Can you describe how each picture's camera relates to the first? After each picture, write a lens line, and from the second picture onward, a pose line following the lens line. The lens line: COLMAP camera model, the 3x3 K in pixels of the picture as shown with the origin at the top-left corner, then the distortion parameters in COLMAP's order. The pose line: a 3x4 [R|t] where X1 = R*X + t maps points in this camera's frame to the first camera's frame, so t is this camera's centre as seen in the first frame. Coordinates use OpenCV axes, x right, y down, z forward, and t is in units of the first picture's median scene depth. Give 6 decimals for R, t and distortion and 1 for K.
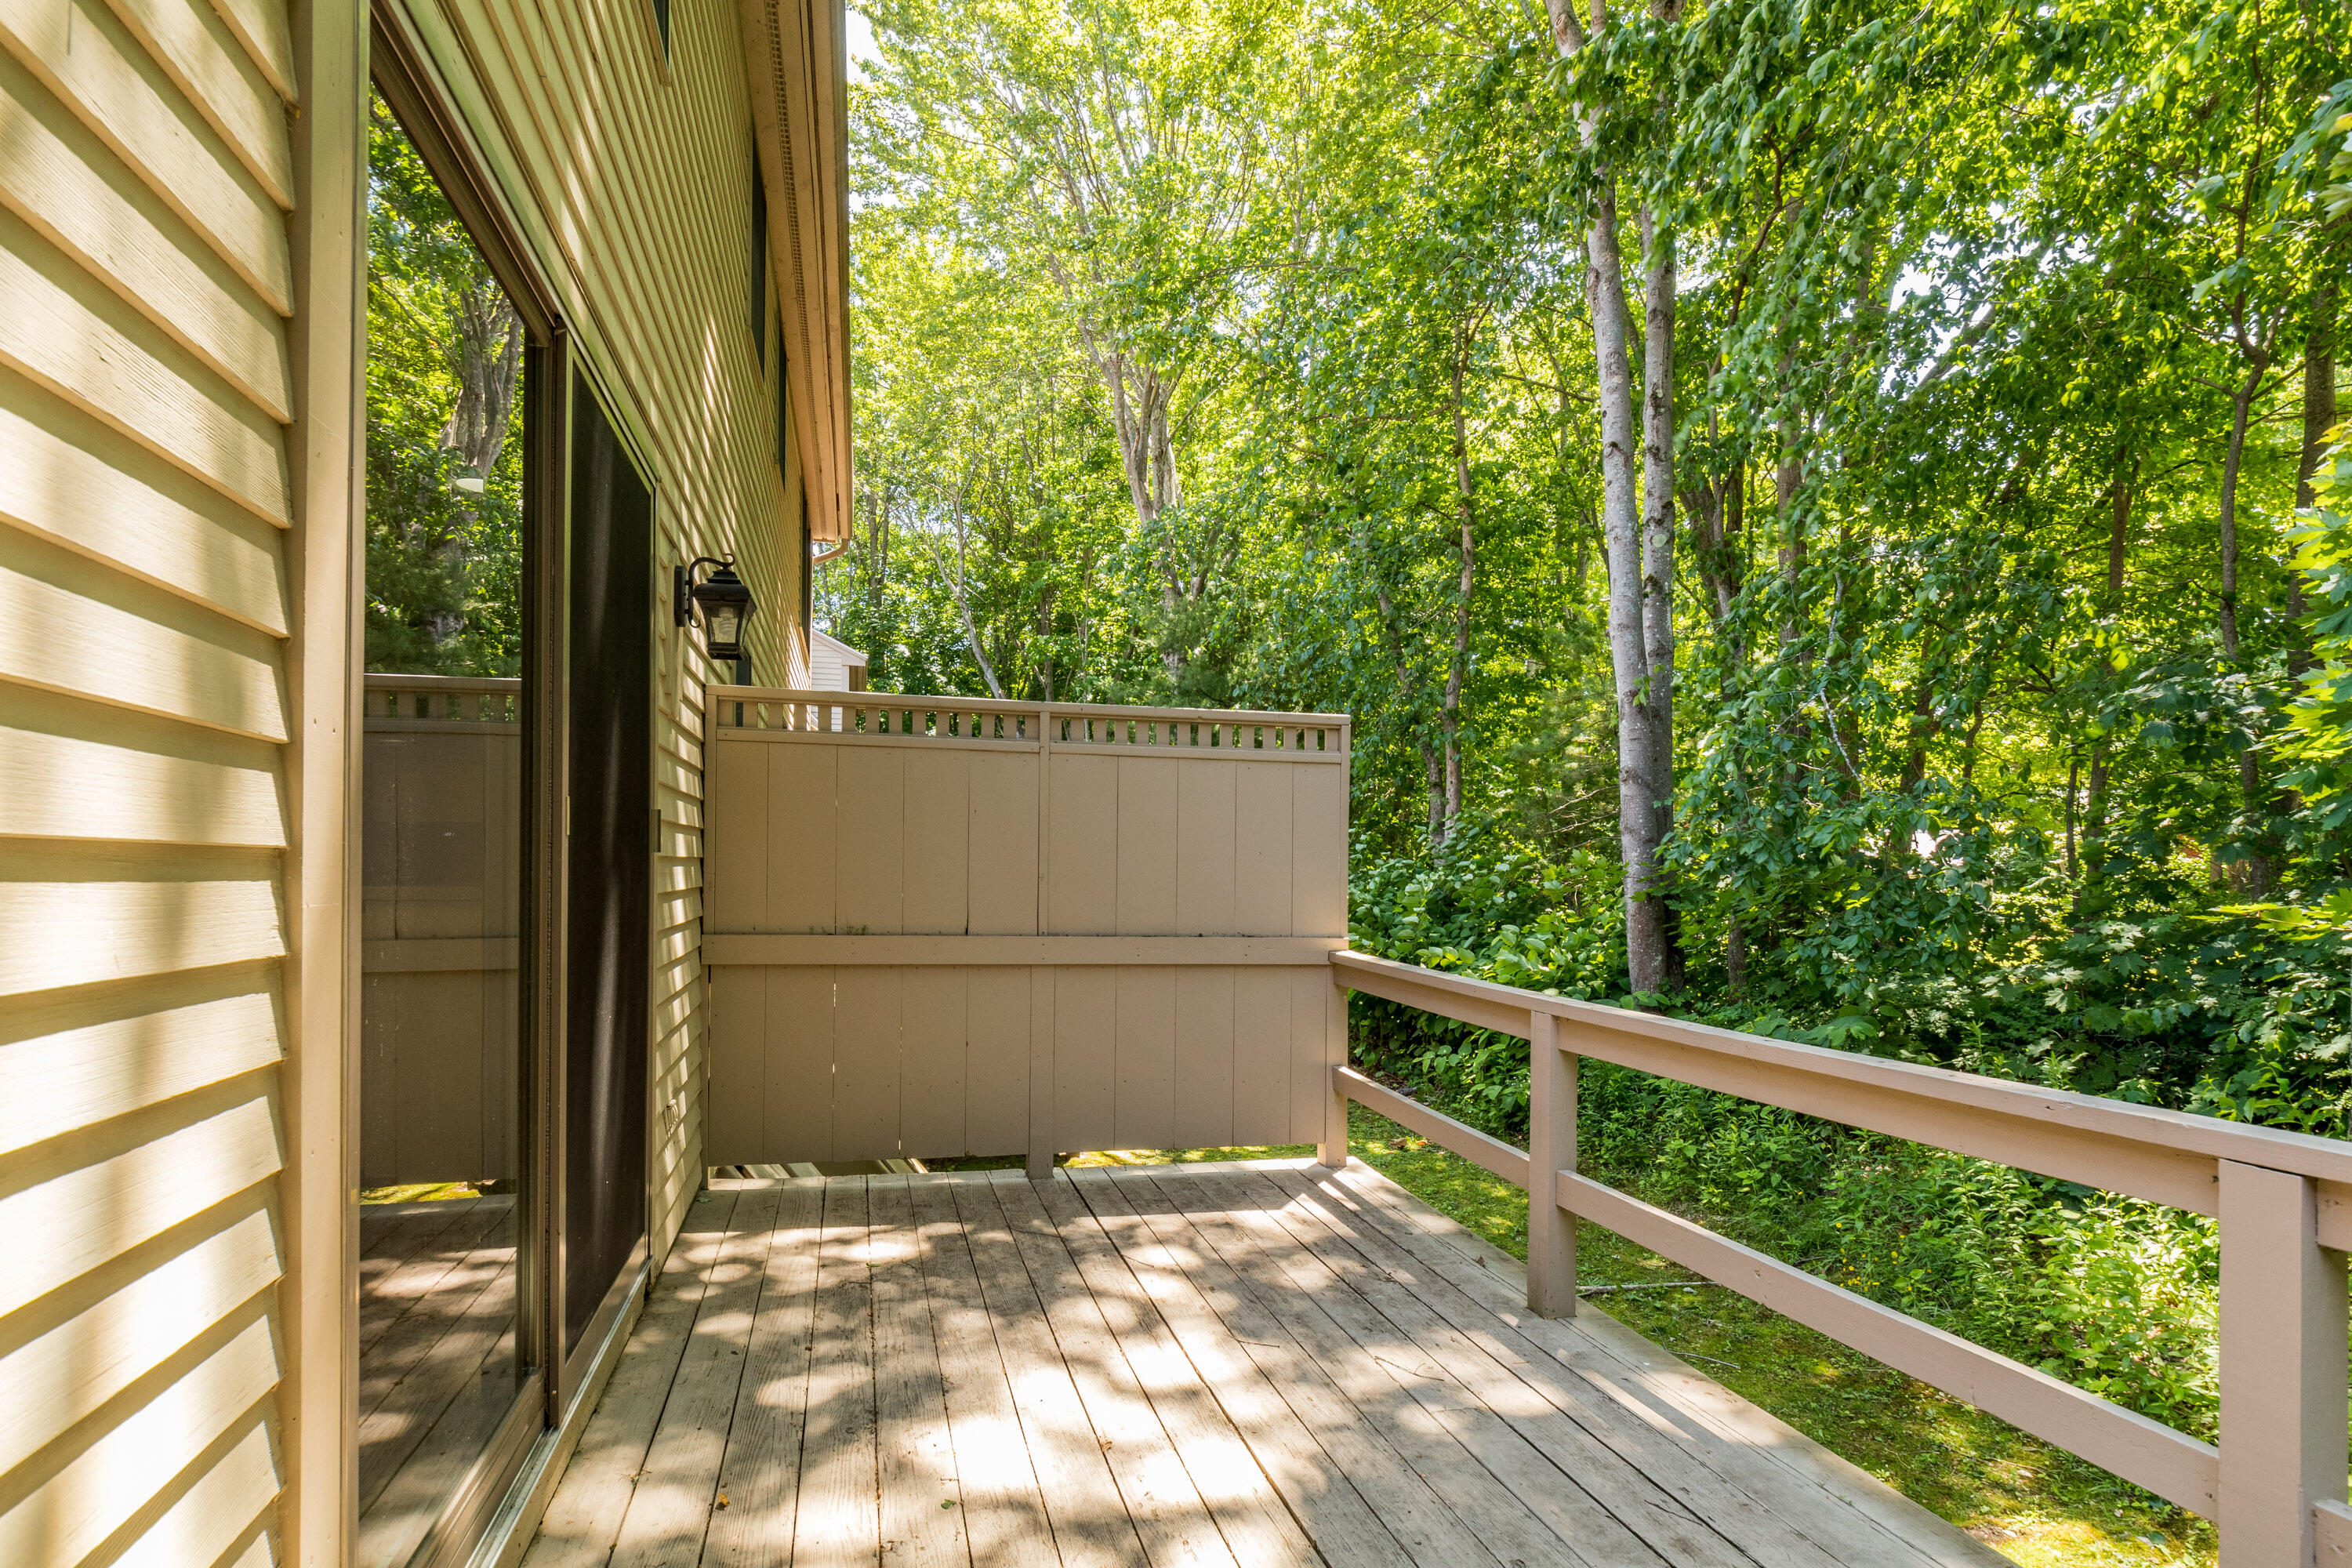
lens RADIAL K [[1072.5, 0, 1167.8], [0, 1072.5, 875.2], [0, 0, 1]] dist [0.000599, -0.000122]
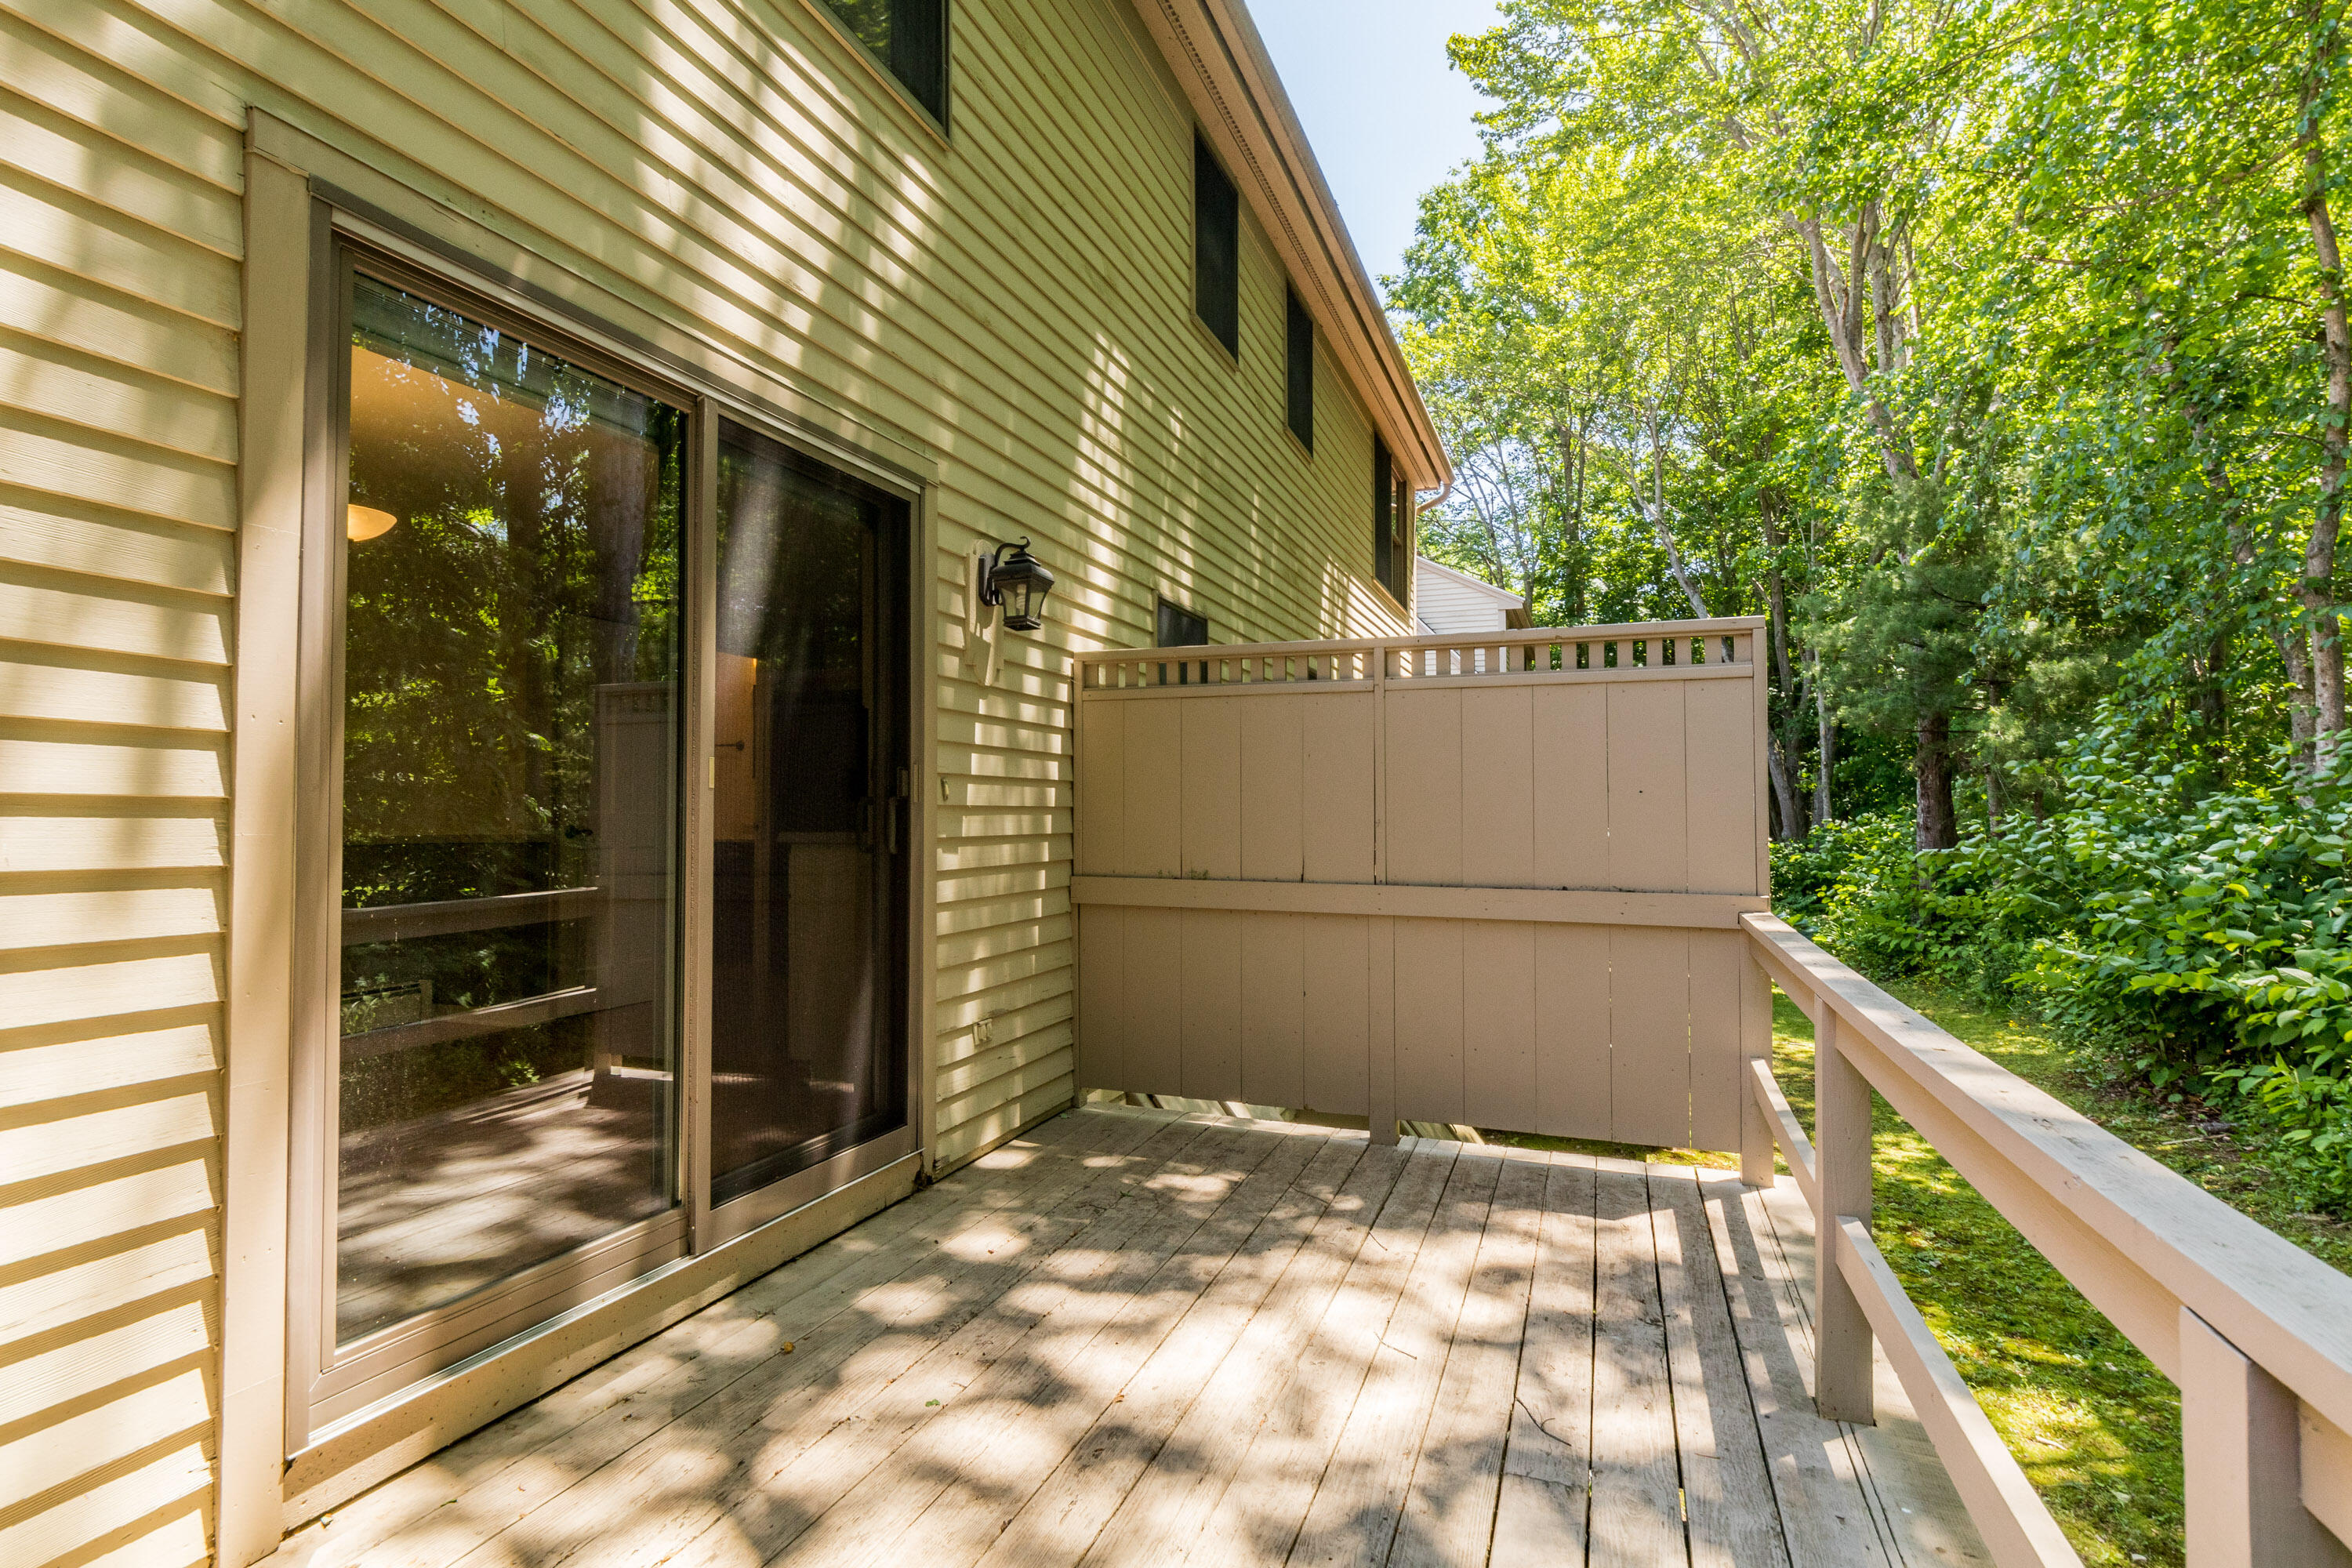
lens RADIAL K [[1114.6, 0, 1161.3], [0, 1114.6, 781.3], [0, 0, 1]] dist [0.003798, -0.000252]
pose [[0.841432, -0.028722, -0.539598, 0.256129], [0.006400, 0.999046, -0.043198, 0.006046], [0.540324, 0.032895, 0.840814, 0.063090]]
